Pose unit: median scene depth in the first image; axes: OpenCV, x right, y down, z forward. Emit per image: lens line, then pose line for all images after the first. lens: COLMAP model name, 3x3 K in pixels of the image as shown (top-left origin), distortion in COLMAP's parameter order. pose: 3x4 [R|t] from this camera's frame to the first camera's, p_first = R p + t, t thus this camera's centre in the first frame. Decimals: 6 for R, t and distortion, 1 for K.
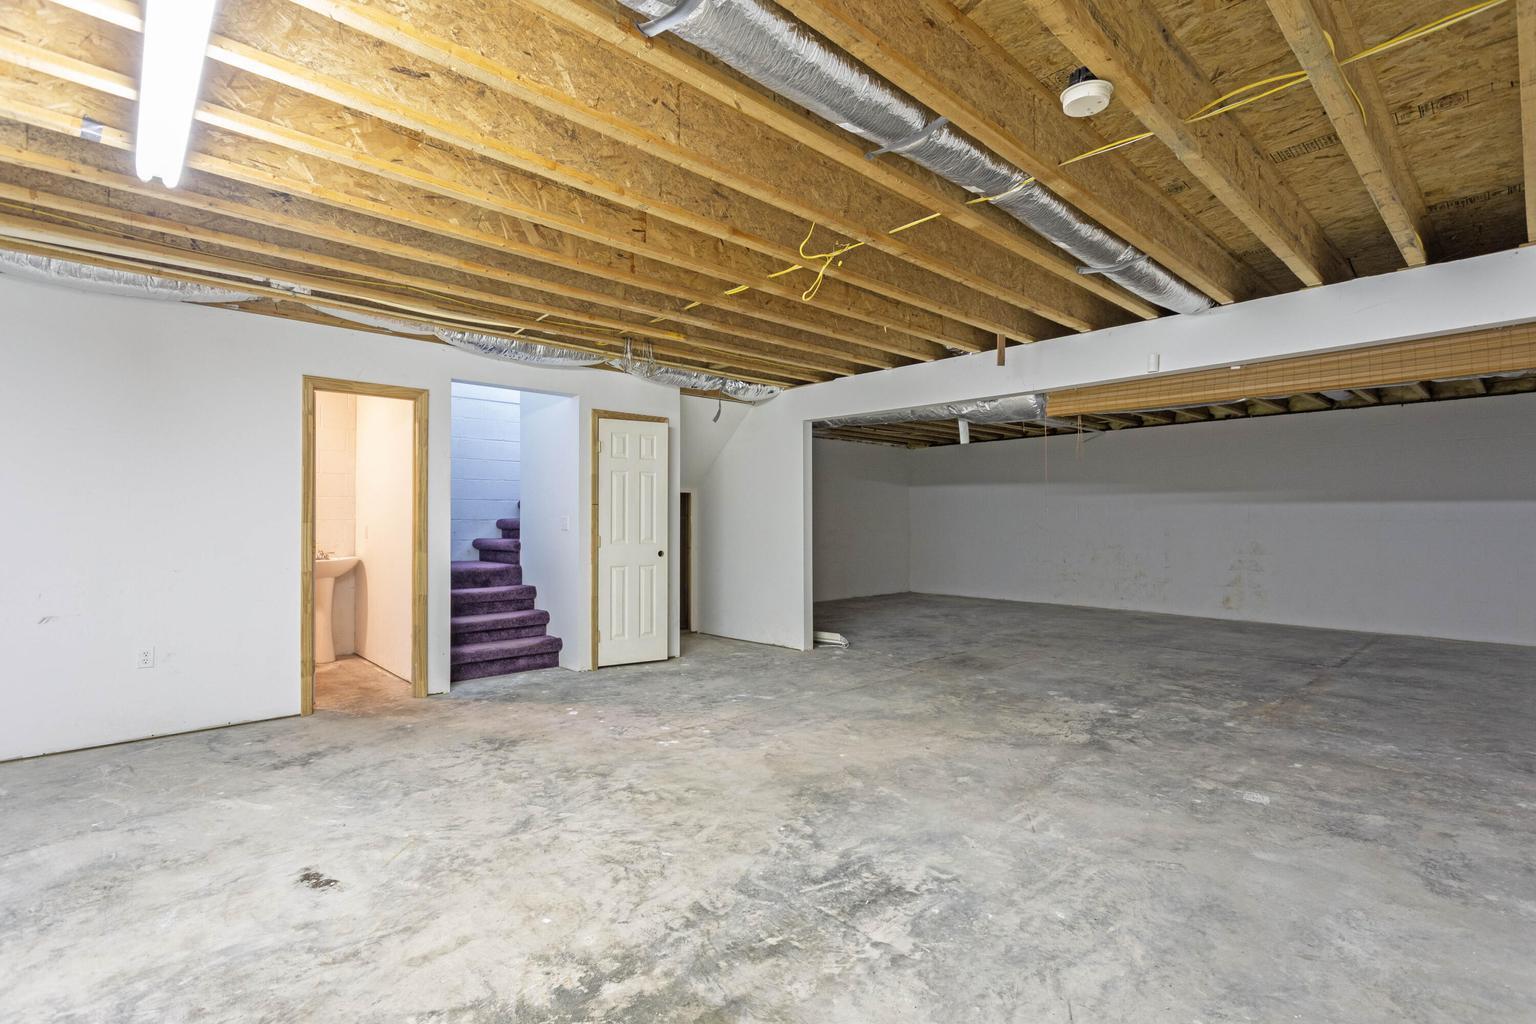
lens RADIAL K [[757.9, 0, 771.6], [0, 757.9, 514.8], [0, 0, 1]] dist [-0.005531, 0.000242]
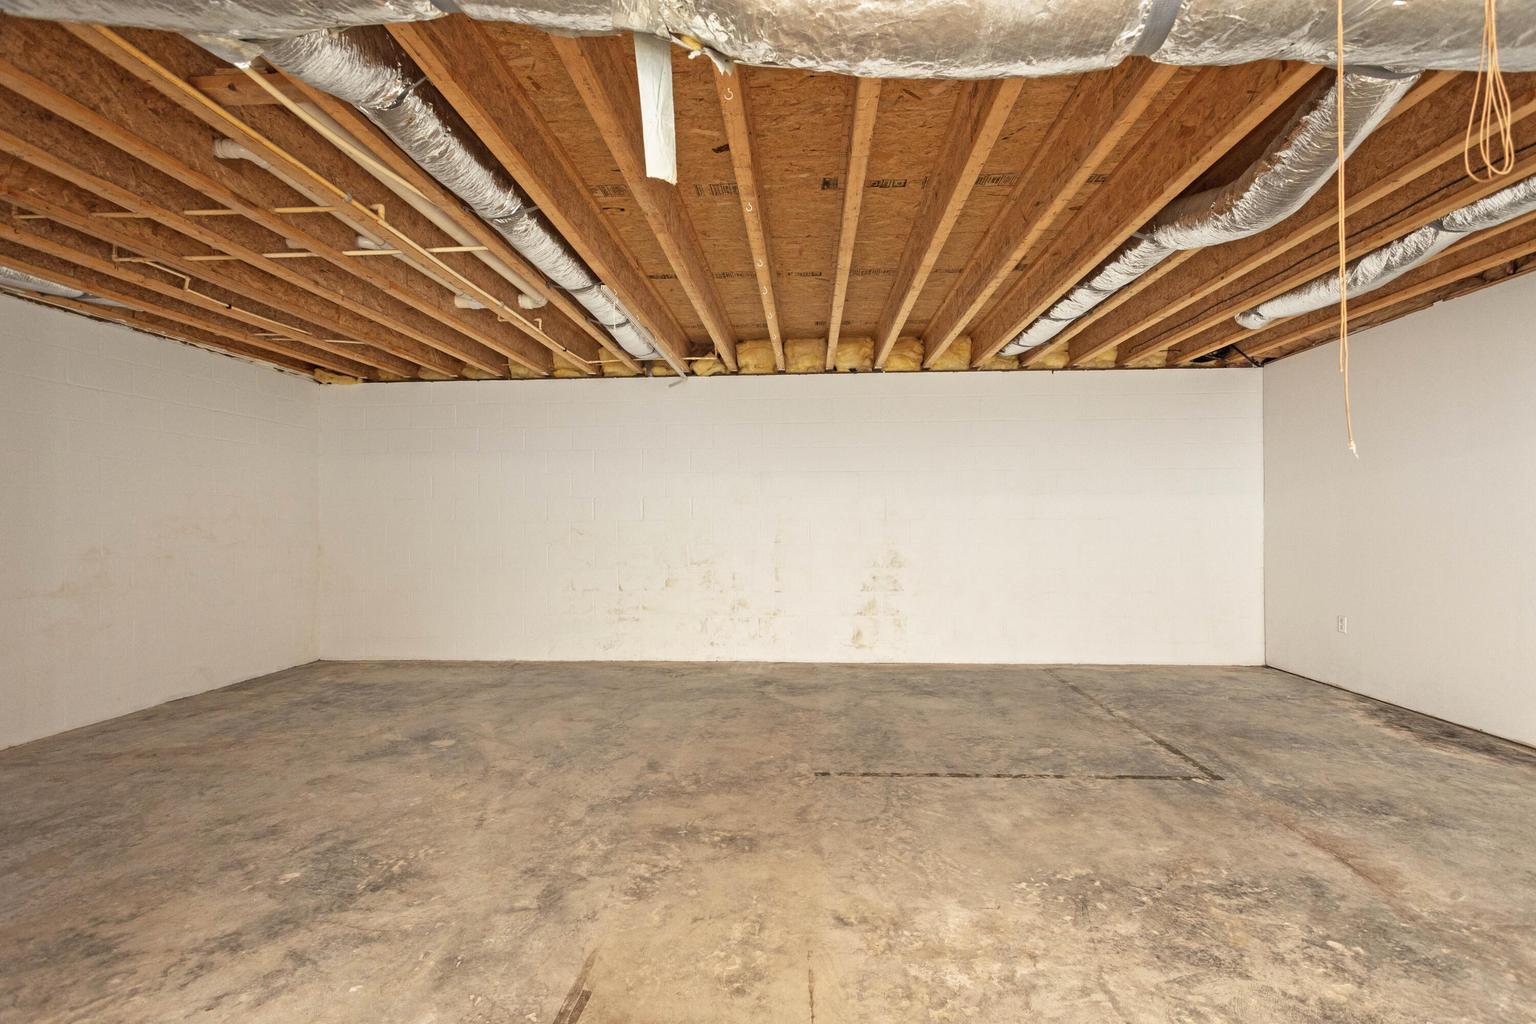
lens RADIAL K [[757.9, 0, 774.4], [0, 757.9, 514.0], [0, 0, 1]] dist [-0.005531, 0.000242]
pose [[0.727482, -0.000247, 0.686126, 0.075388], [-0.002484, 0.999992, 0.002993, 0.000951], [-0.686122, -0.003881, 0.727476, 0.552388]]
